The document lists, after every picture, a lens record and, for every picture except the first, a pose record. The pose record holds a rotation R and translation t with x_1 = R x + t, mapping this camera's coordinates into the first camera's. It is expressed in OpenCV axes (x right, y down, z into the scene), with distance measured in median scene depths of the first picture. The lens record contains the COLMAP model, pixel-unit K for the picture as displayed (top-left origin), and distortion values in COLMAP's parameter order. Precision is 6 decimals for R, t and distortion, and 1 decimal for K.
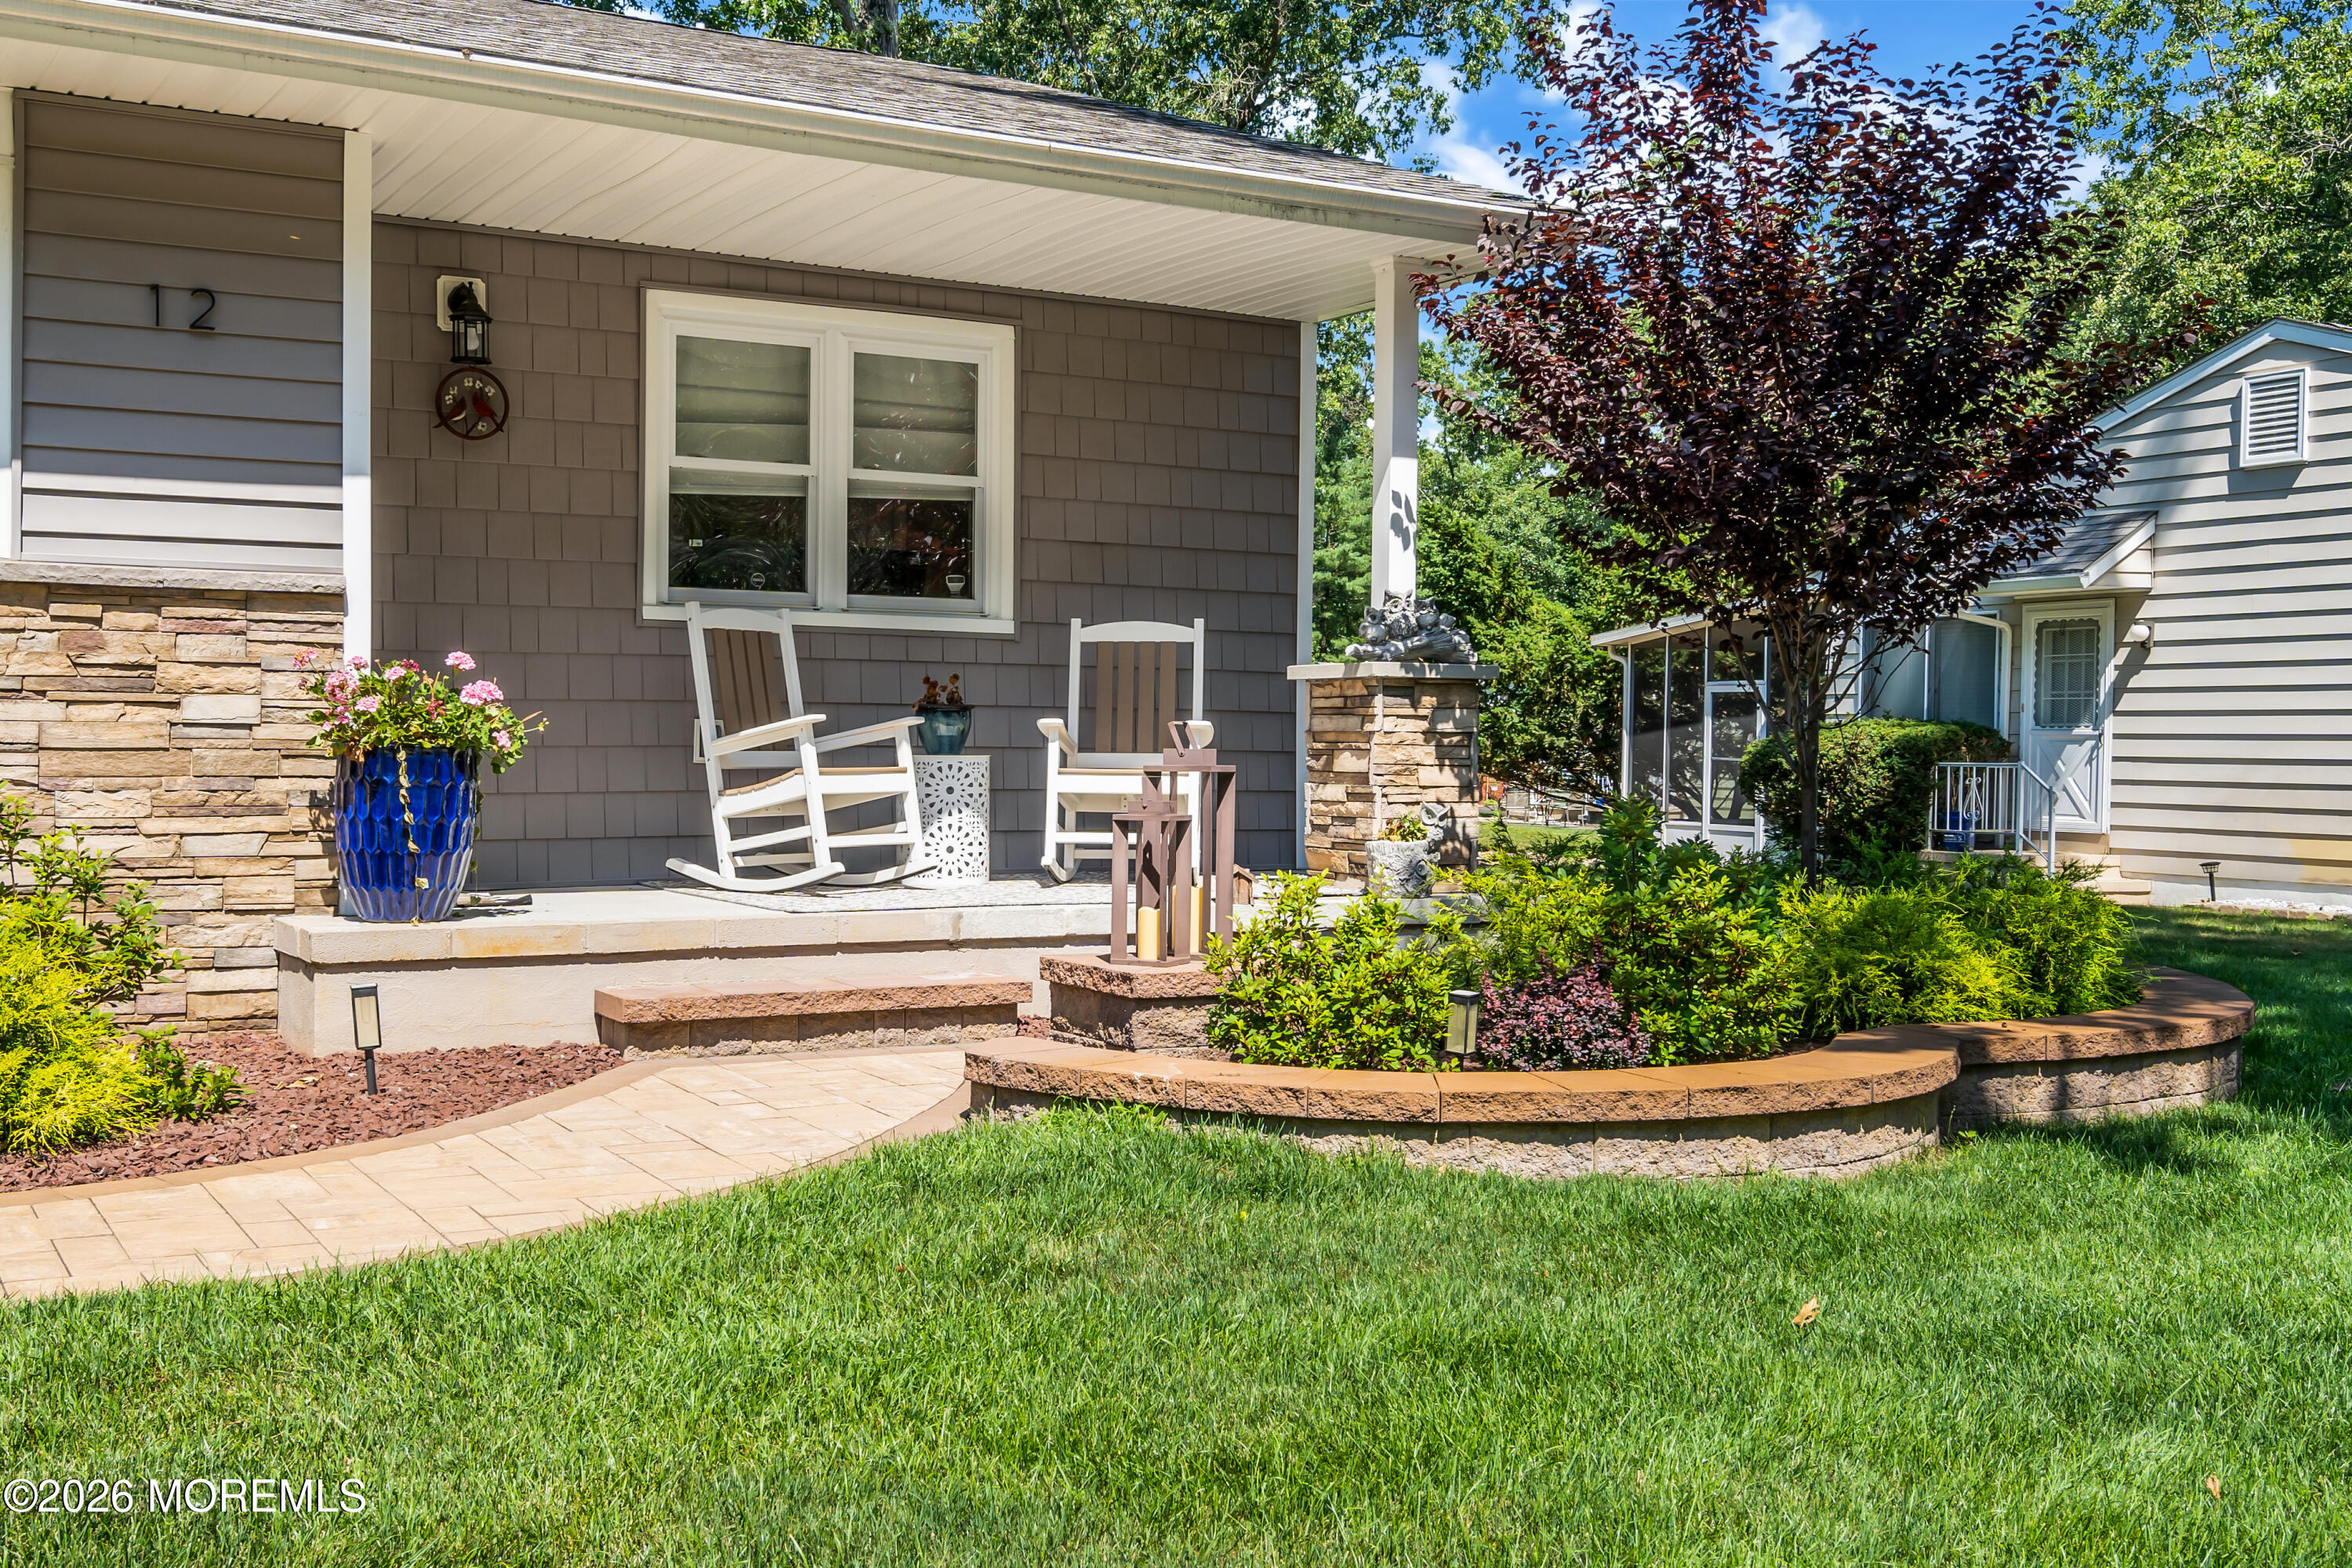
lens RADIAL K [[2370.2, 0, 1145.1], [0, 2370.2, 781.7], [0, 0, 1]] dist [0.005034, 0.010017]
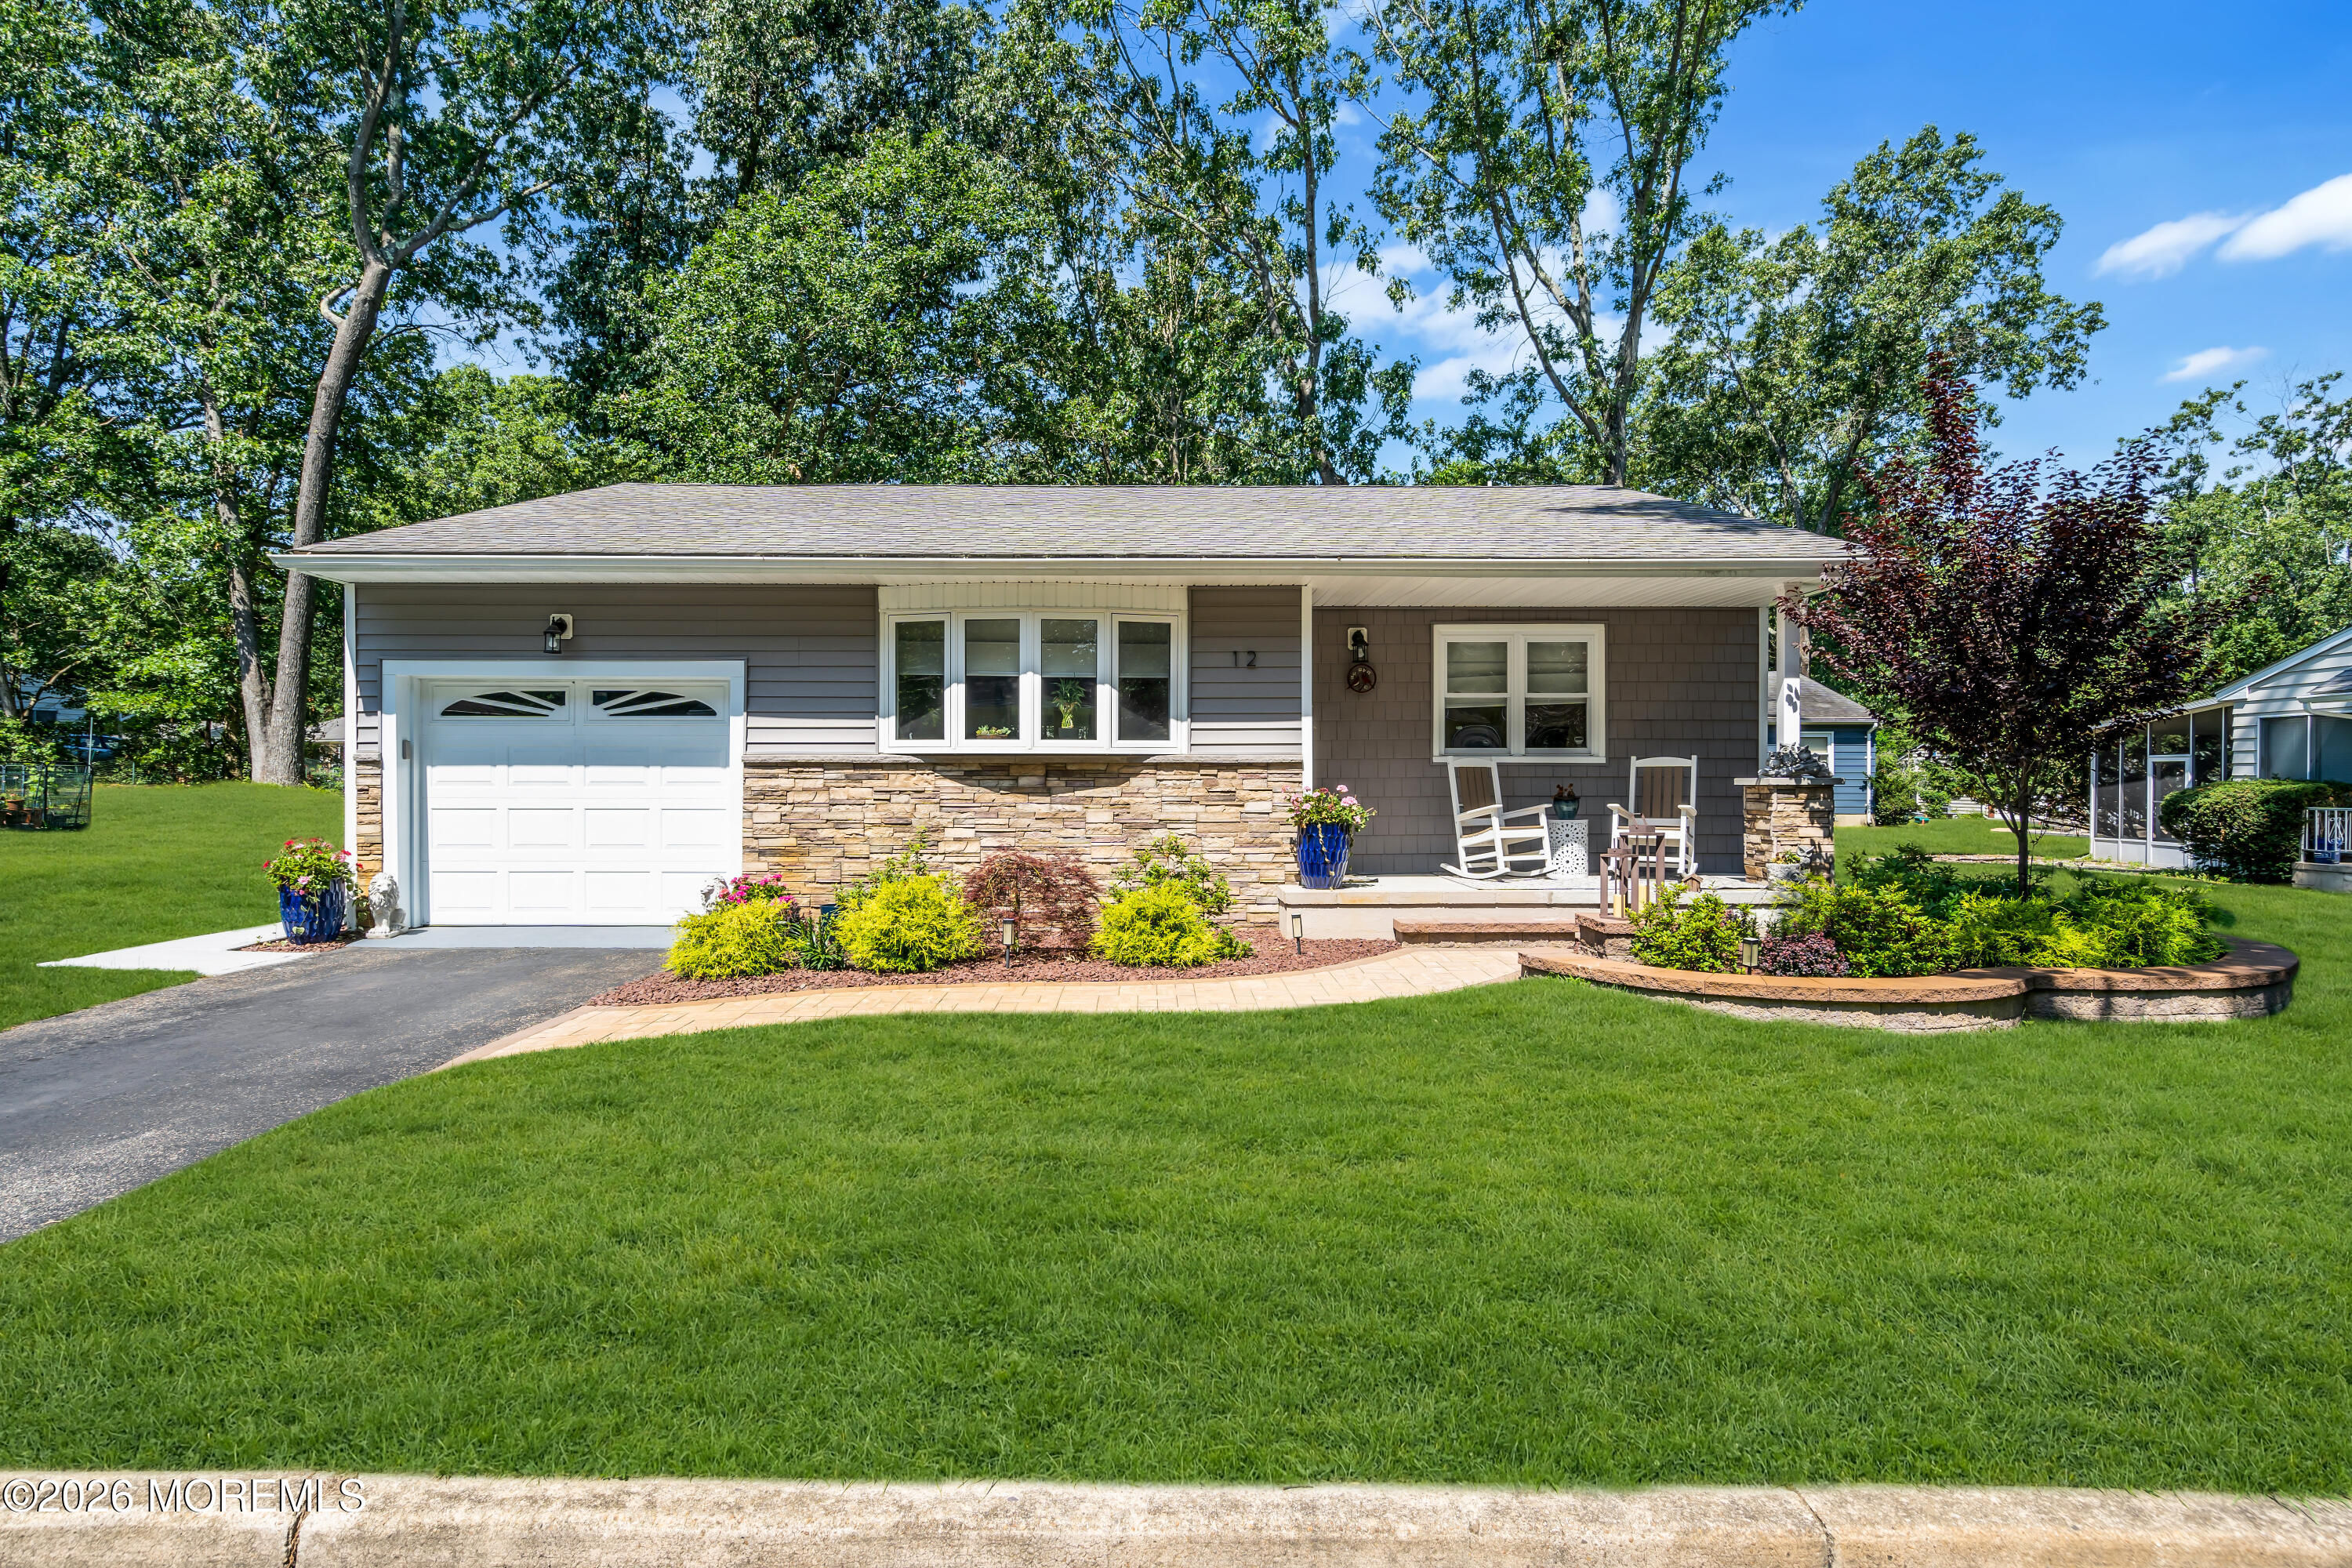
lens RADIAL K [[1193.1, 0, 1176.0], [0, 1193.1, 784.0], [0, 0, 1]] dist [0.004503, 0.001773]
pose [[0.874387, -0.009109, -0.485143, 0.145643], [0.001421, 0.999868, -0.016213, -0.027900], [0.485226, 0.013487, 0.874285, -0.177202]]
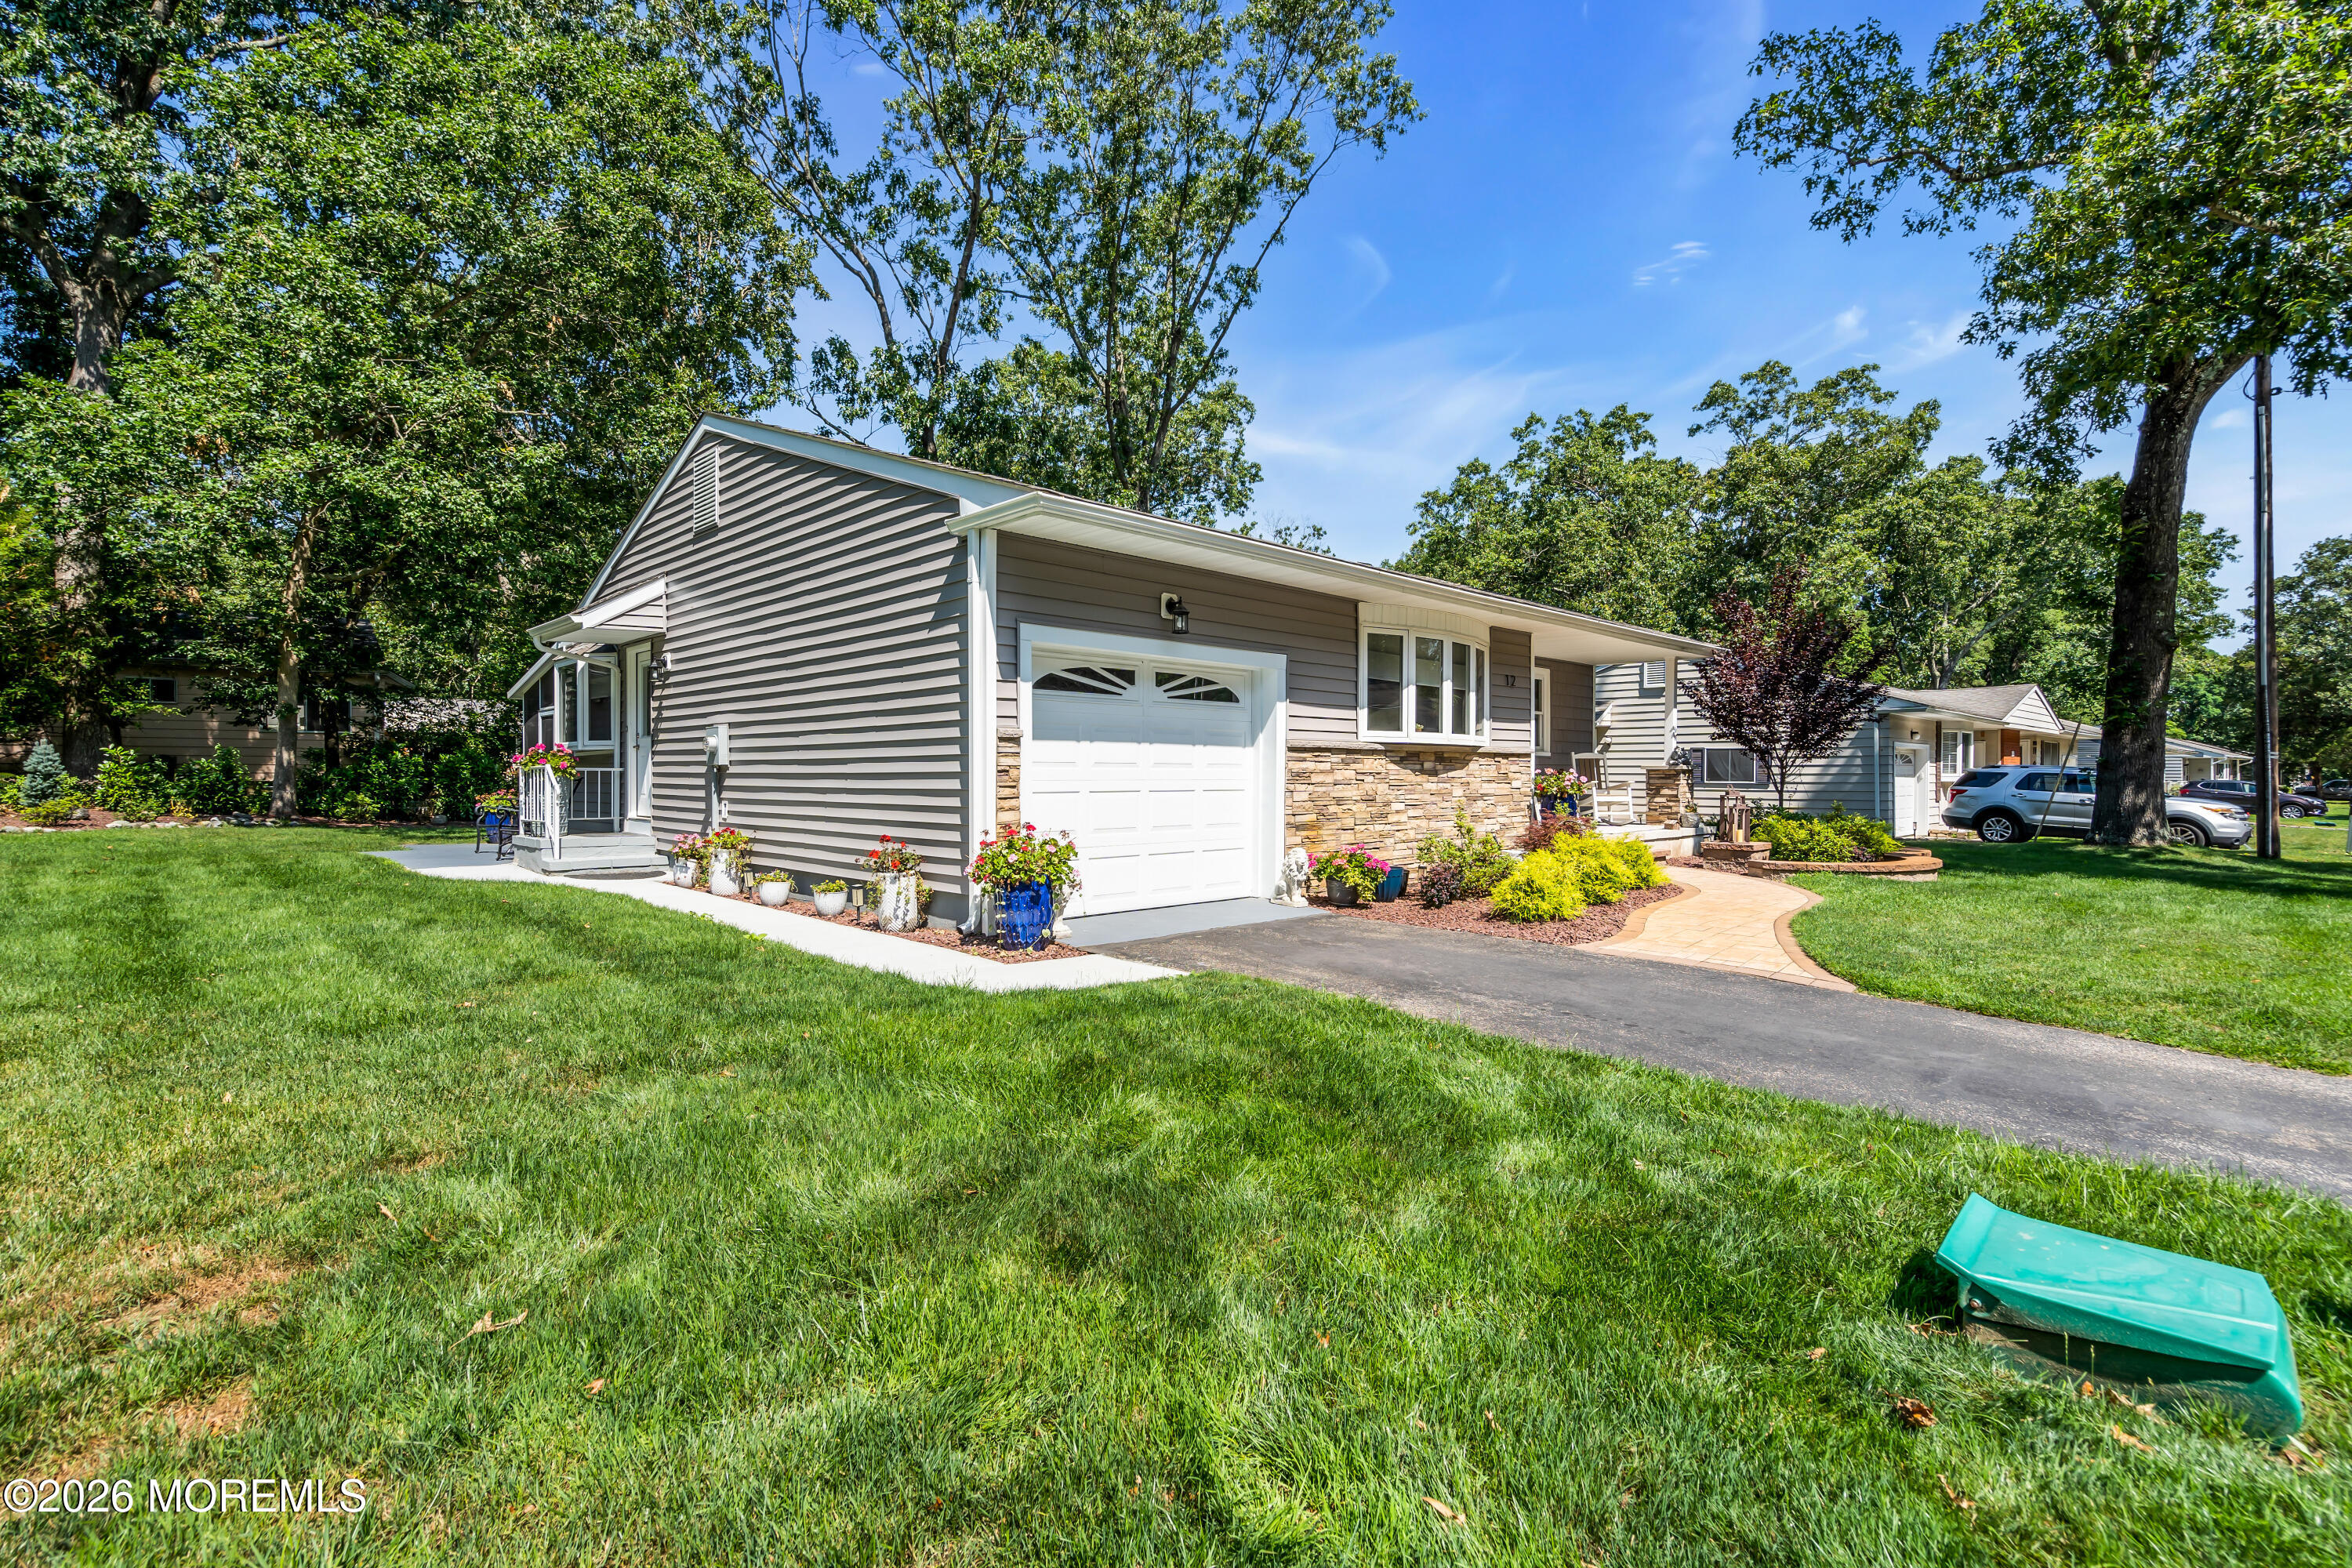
lens RADIAL K [[1053.8, 0, 1163.8], [0, 1053.8, 782.3], [0, 0, 1]] dist [-0.008040, -0.000154]
pose [[0.970540, -0.012364, 0.240622, -1.081018], [0.013731, 0.999898, -0.004004, -0.027491], [-0.240547, 0.007190, 0.970611, -0.414360]]
